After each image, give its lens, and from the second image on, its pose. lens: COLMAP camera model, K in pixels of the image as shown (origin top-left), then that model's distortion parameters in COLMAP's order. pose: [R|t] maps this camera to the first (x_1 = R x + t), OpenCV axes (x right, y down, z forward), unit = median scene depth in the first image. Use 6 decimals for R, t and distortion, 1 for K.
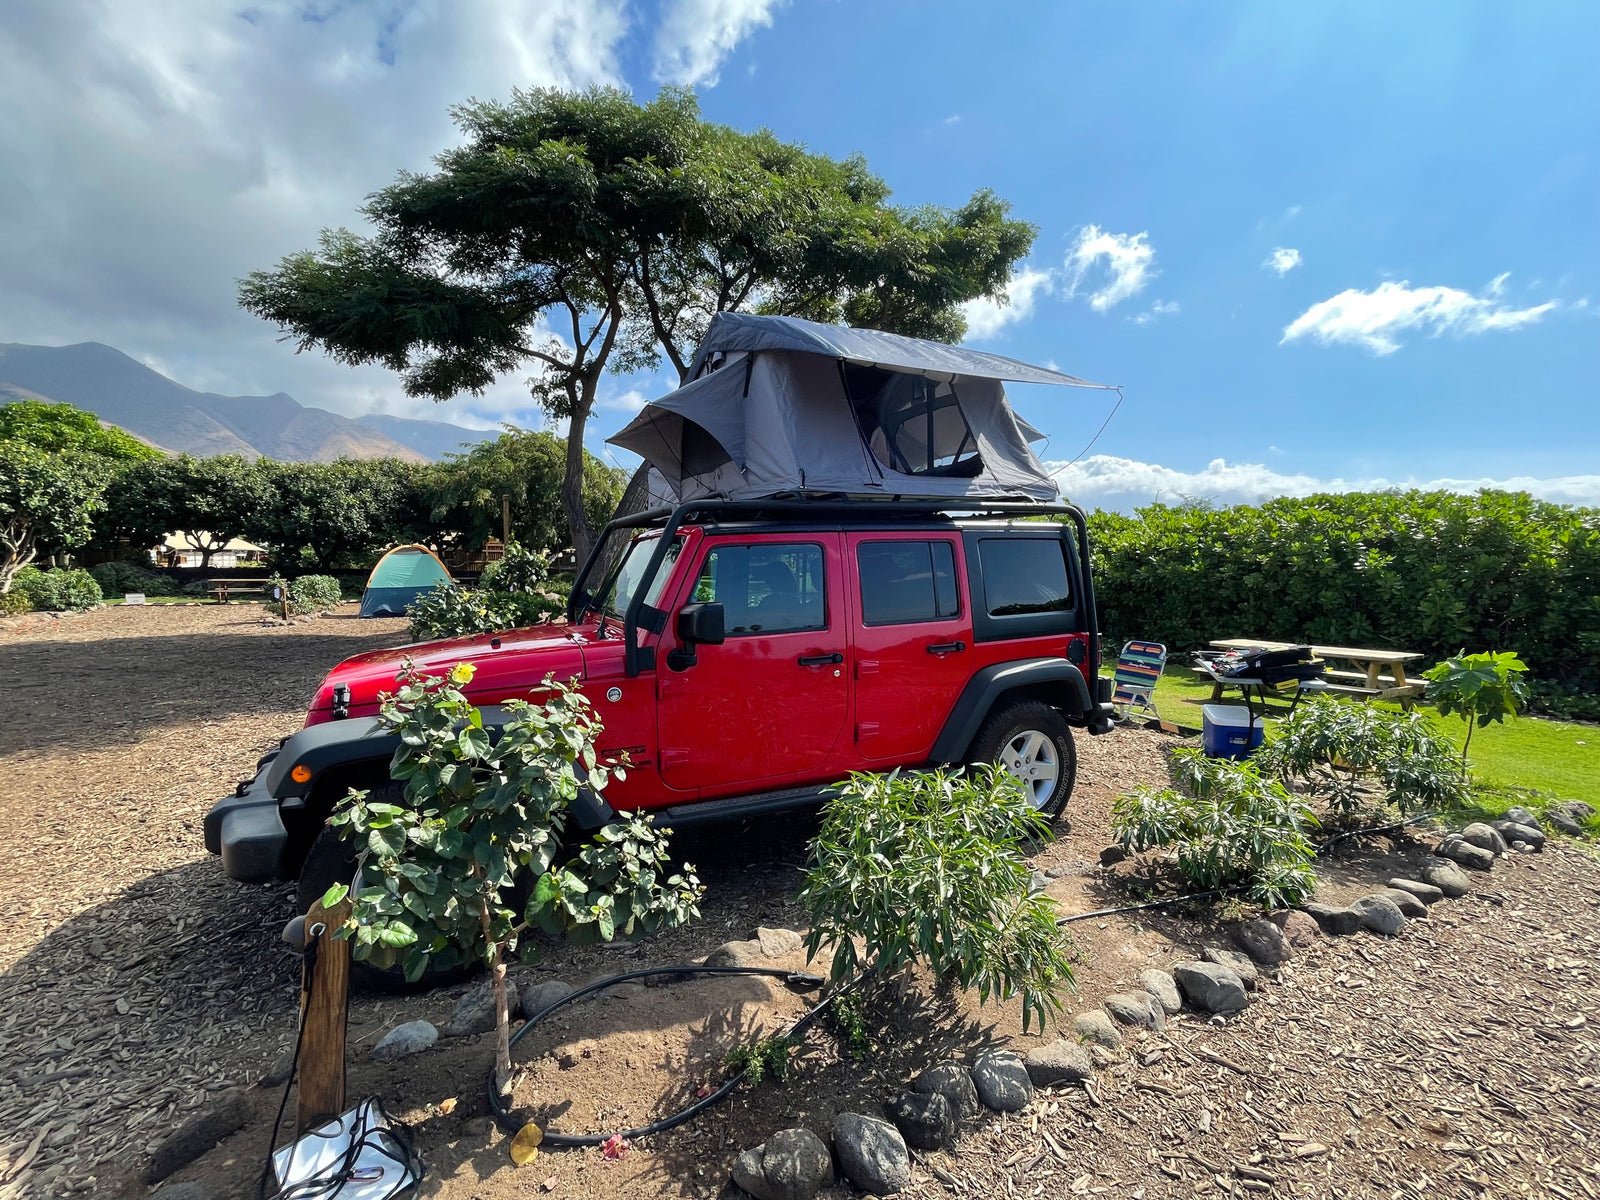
lens RADIAL K [[688.5, 0, 801.6], [0, 688.5, 597.5], [0, 0, 1]] dist [-0.002916, 0.001167]
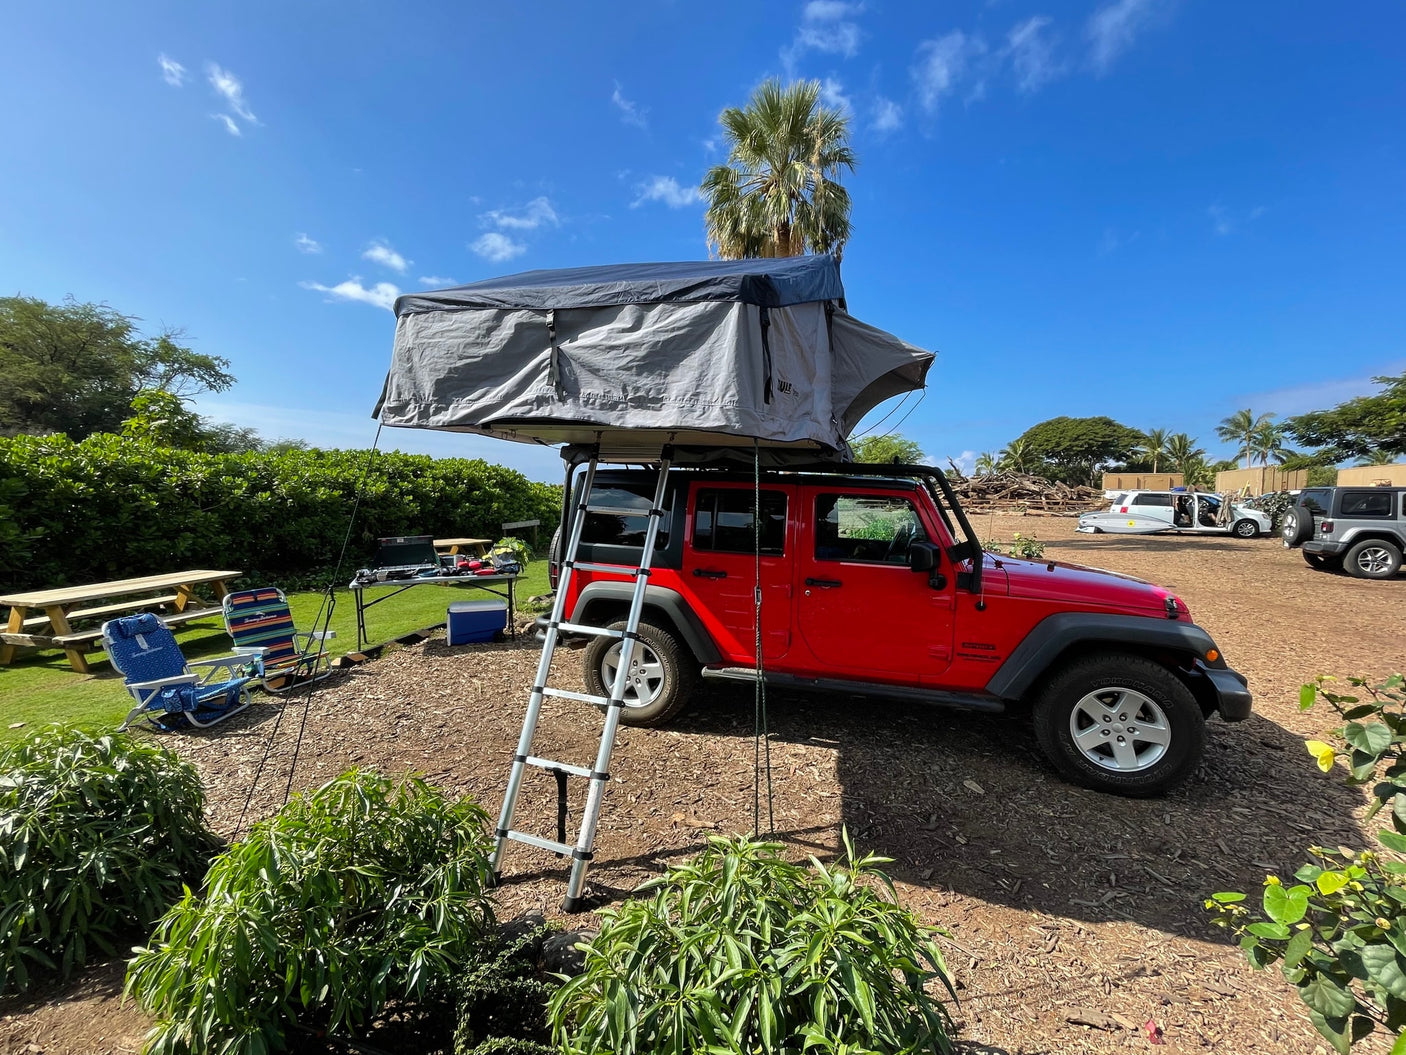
lens RADIAL K [[604.2, 0, 706.6], [0, 604.2, 523.9], [0, 0, 1]] dist [-0.001034, 0.000105]
pose [[-0.718061, -0.055368, 0.693774, -0.211765], [0.016888, 0.995151, 0.096899, -0.040676], [-0.695775, 0.081296, -0.713644, 0.602763]]
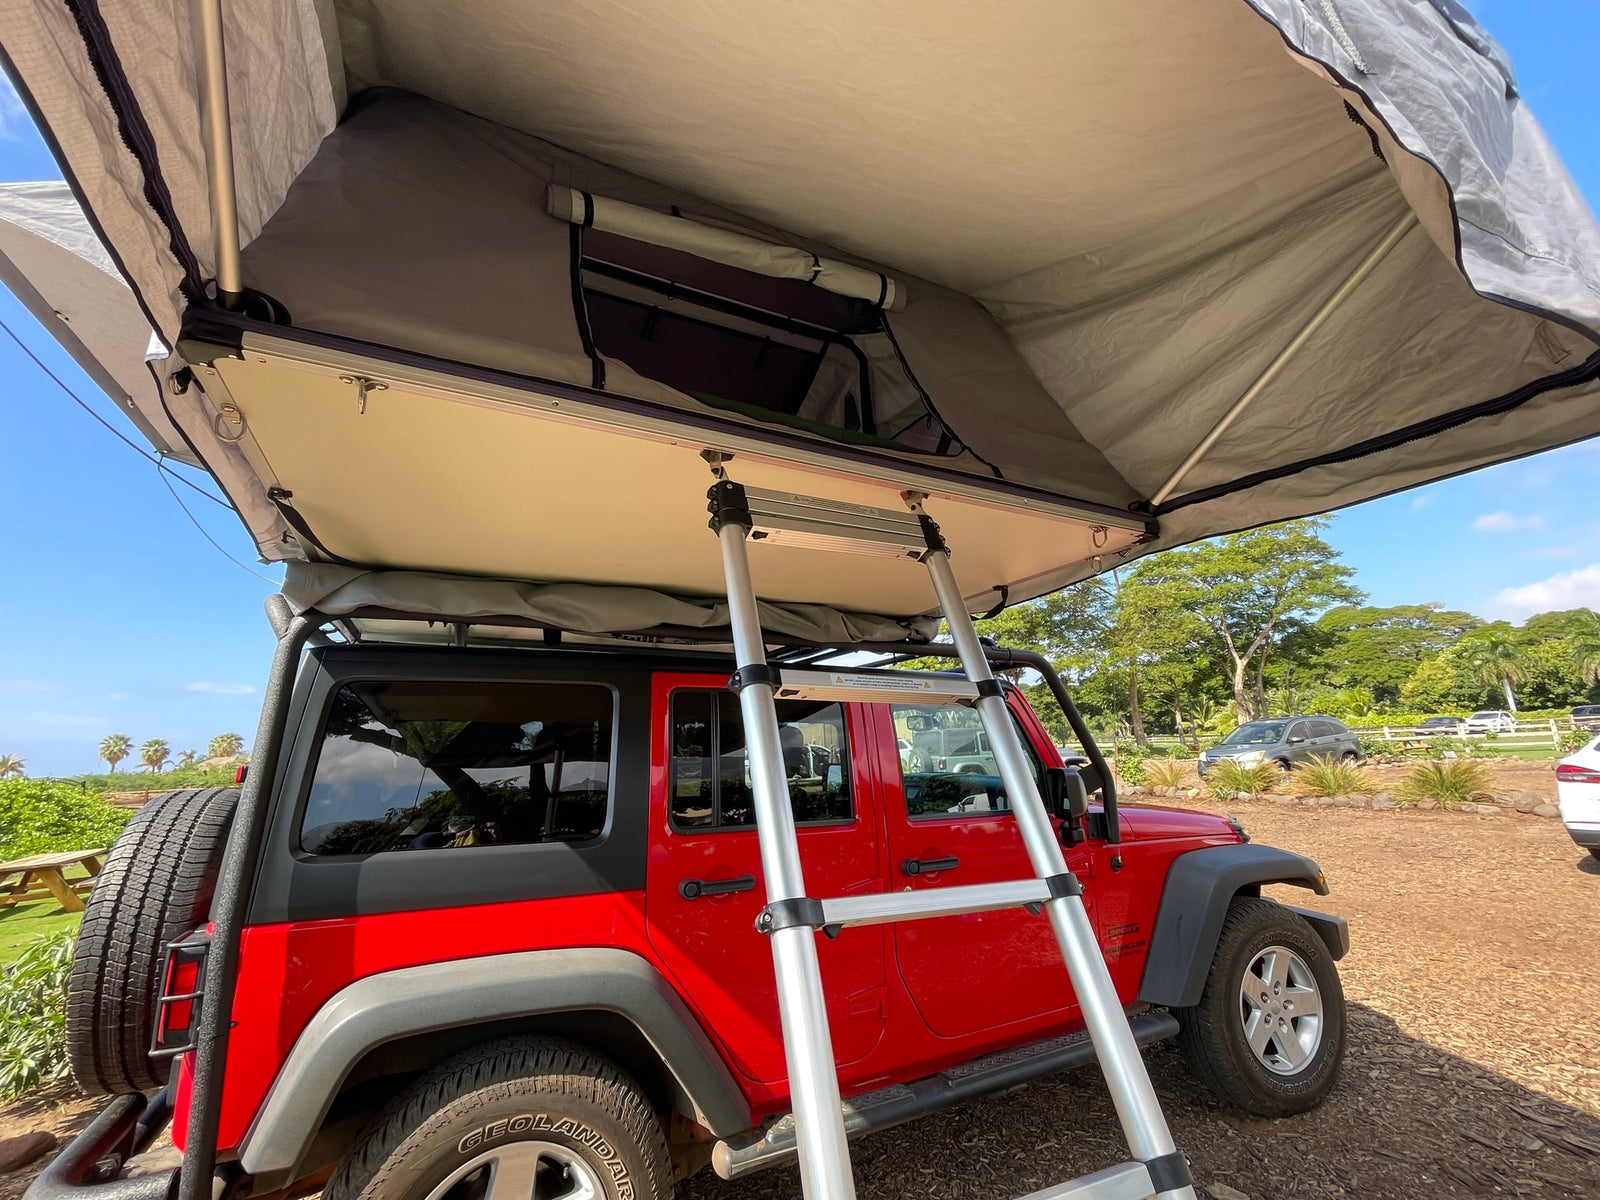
lens RADIAL K [[689.7, 0, 801.5], [0, 689.7, 599.0], [0, 0, 1]] dist [-0.001261, -0.000781]
pose [[-0.999259, 0.037095, 0.010256, -0.022363], [0.034836, 0.985046, -0.168731, -0.021194], [-0.016362, -0.168249, -0.985609, 0.541501]]
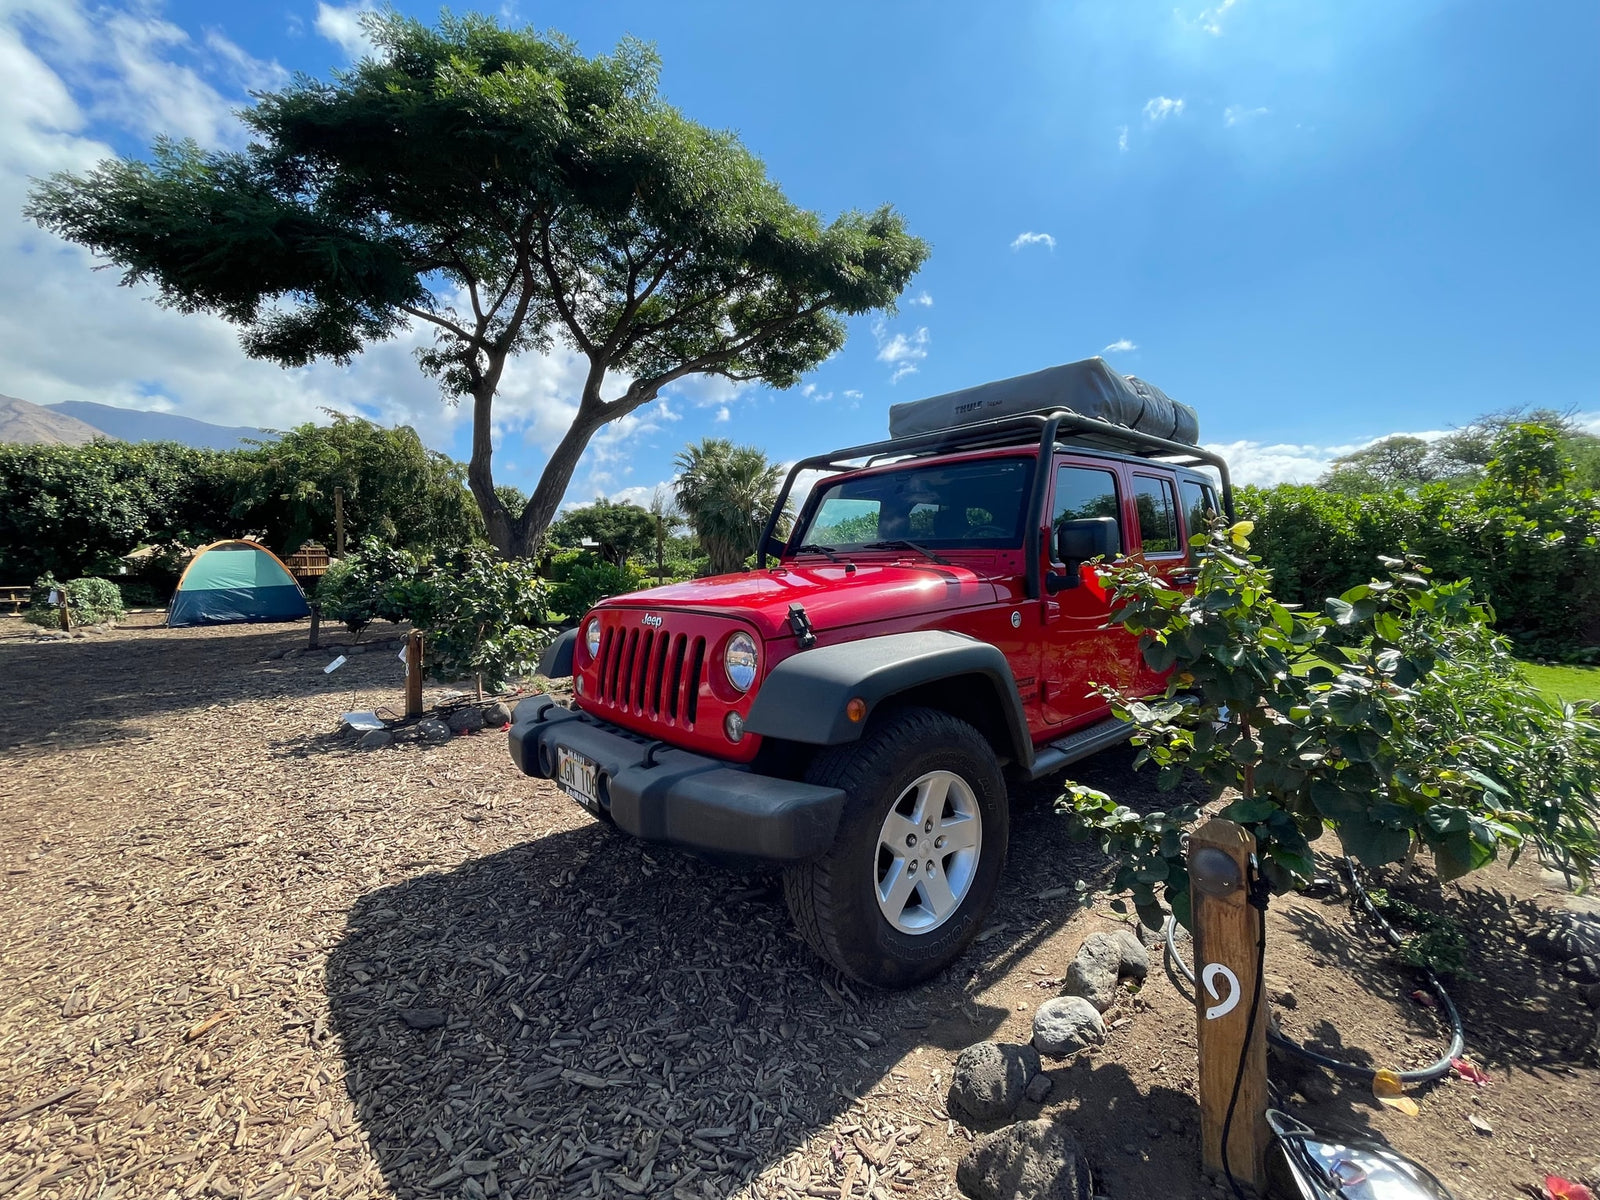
lens RADIAL K [[649.6, 0, 800.0], [0, 649.6, 596.7], [0, 0, 1]] dist [-0.002074, 0.000556]
pose [[0.960064, -0.028456, 0.278329, -0.170173], [0.030610, 0.999526, -0.003397, 0.023824], [-0.278100, 0.011781, 0.960480, 0.058807]]
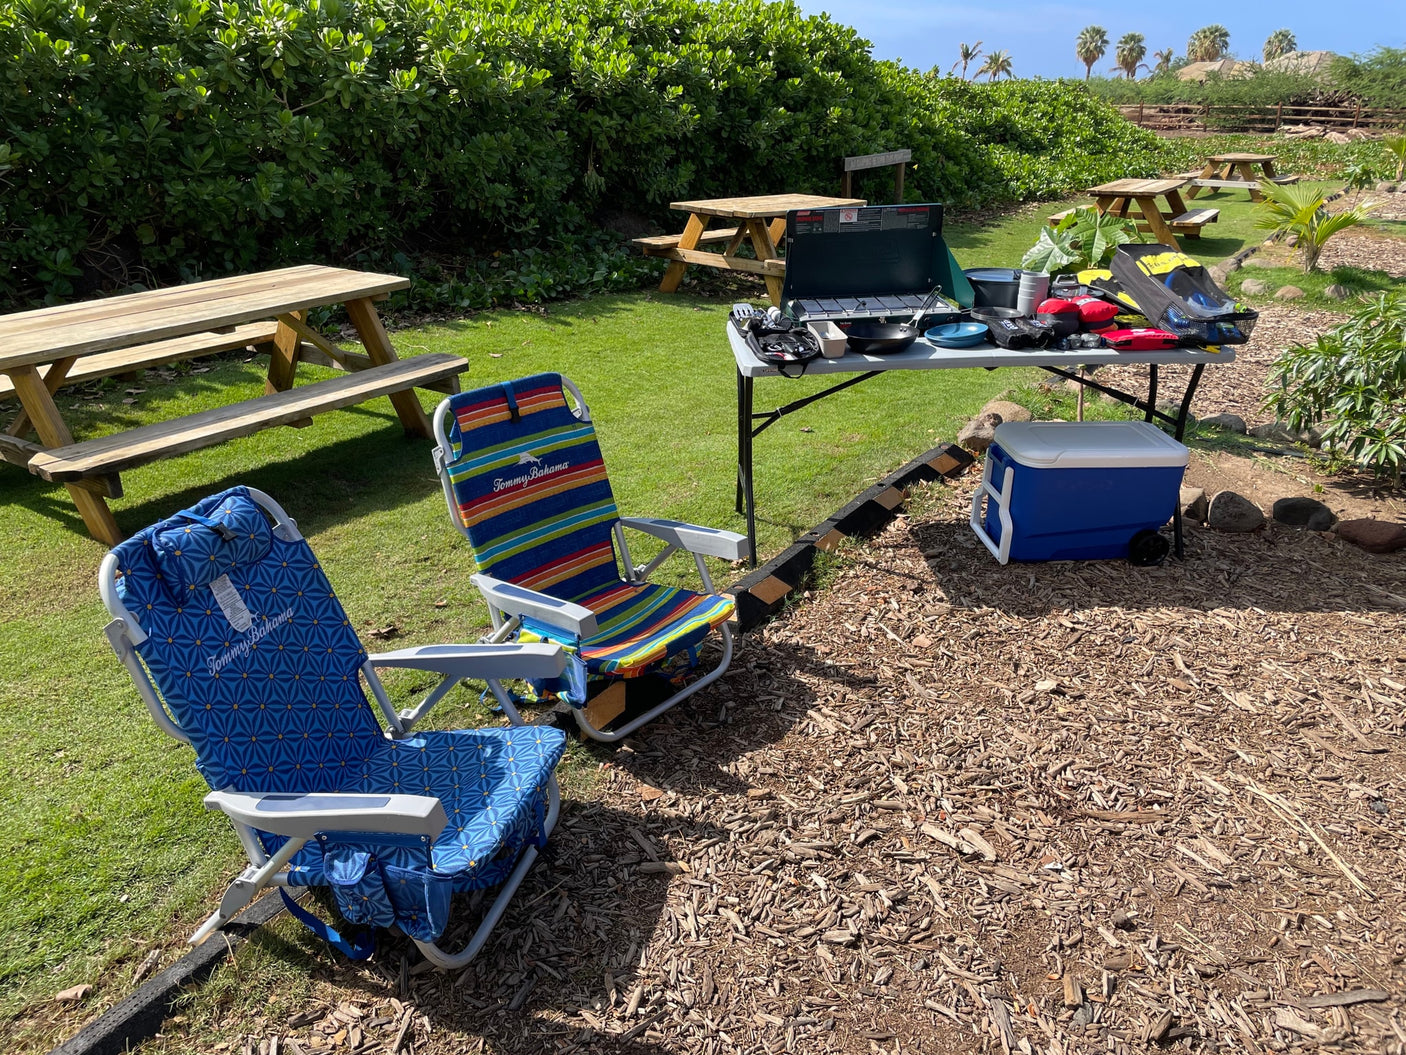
lens RADIAL K [[1071.3, 0, 713.4], [0, 1071.3, 512.3], [0, 0, 1]] dist [0.045296, -0.047345]
pose [[-0.458216, -0.342933, 0.820021, 0.065196], [0.023269, 0.917629, 0.396755, -0.024818], [-0.888536, 0.200881, -0.412493, 0.587700]]
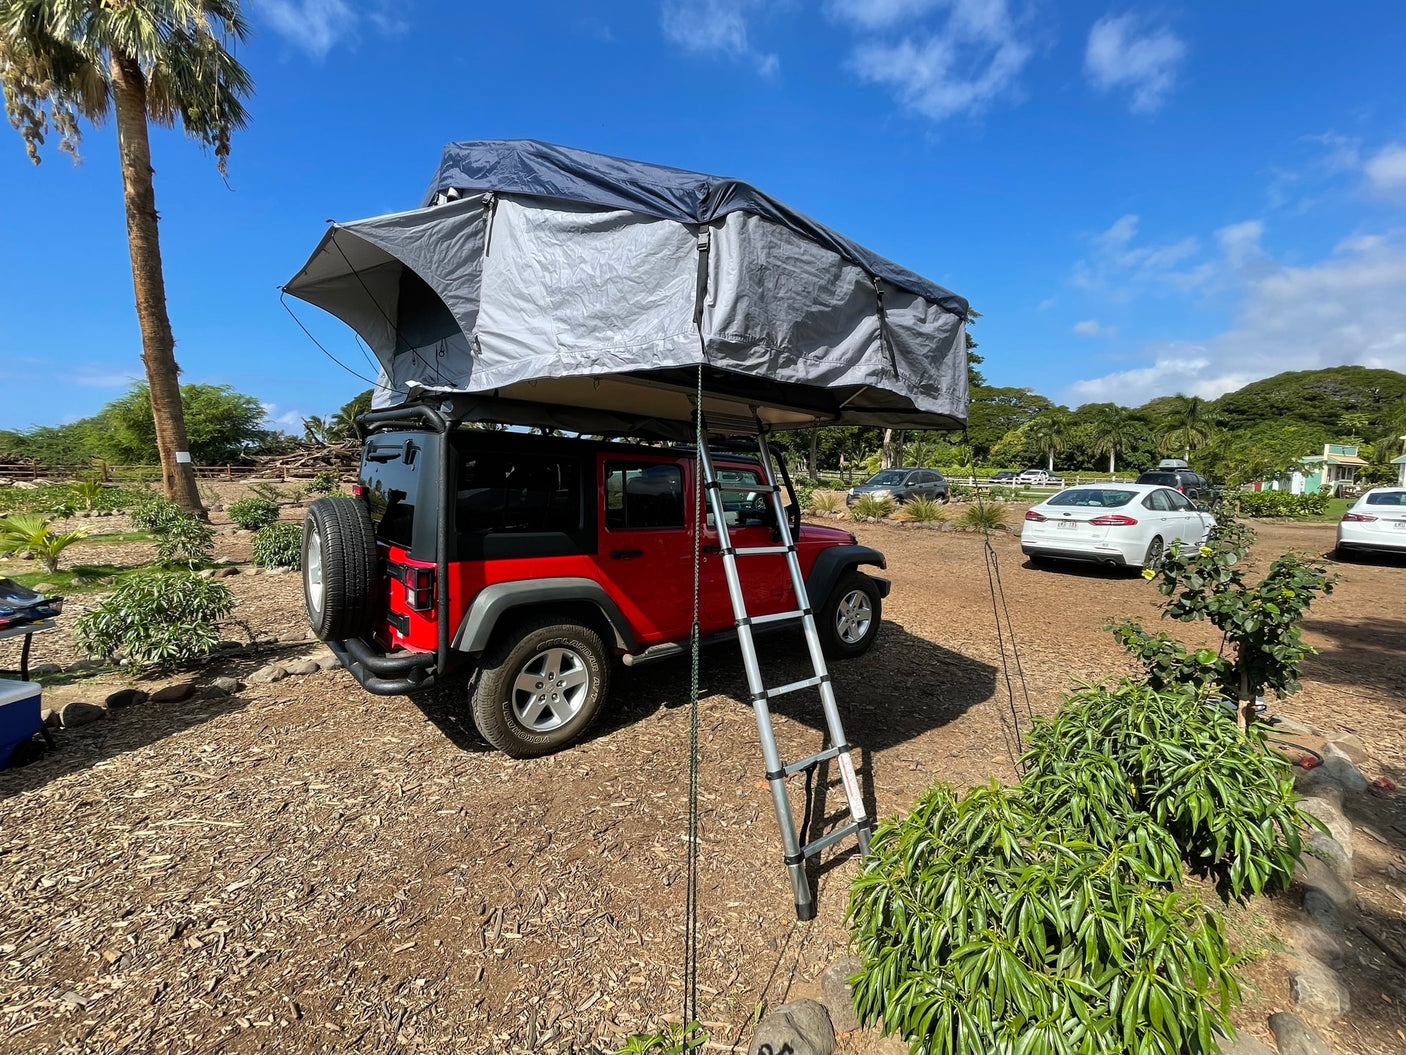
lens RADIAL K [[605.0, 0, 703.6], [0, 605.0, 525.7], [0, 0, 1]] dist [-0.002916, 0.001167]
pose [[-0.967543, -0.005632, -0.252643, 0.036833], [-0.042233, 0.989295, 0.139683, -0.039786], [0.249152, 0.145820, -0.957424, 0.662339]]
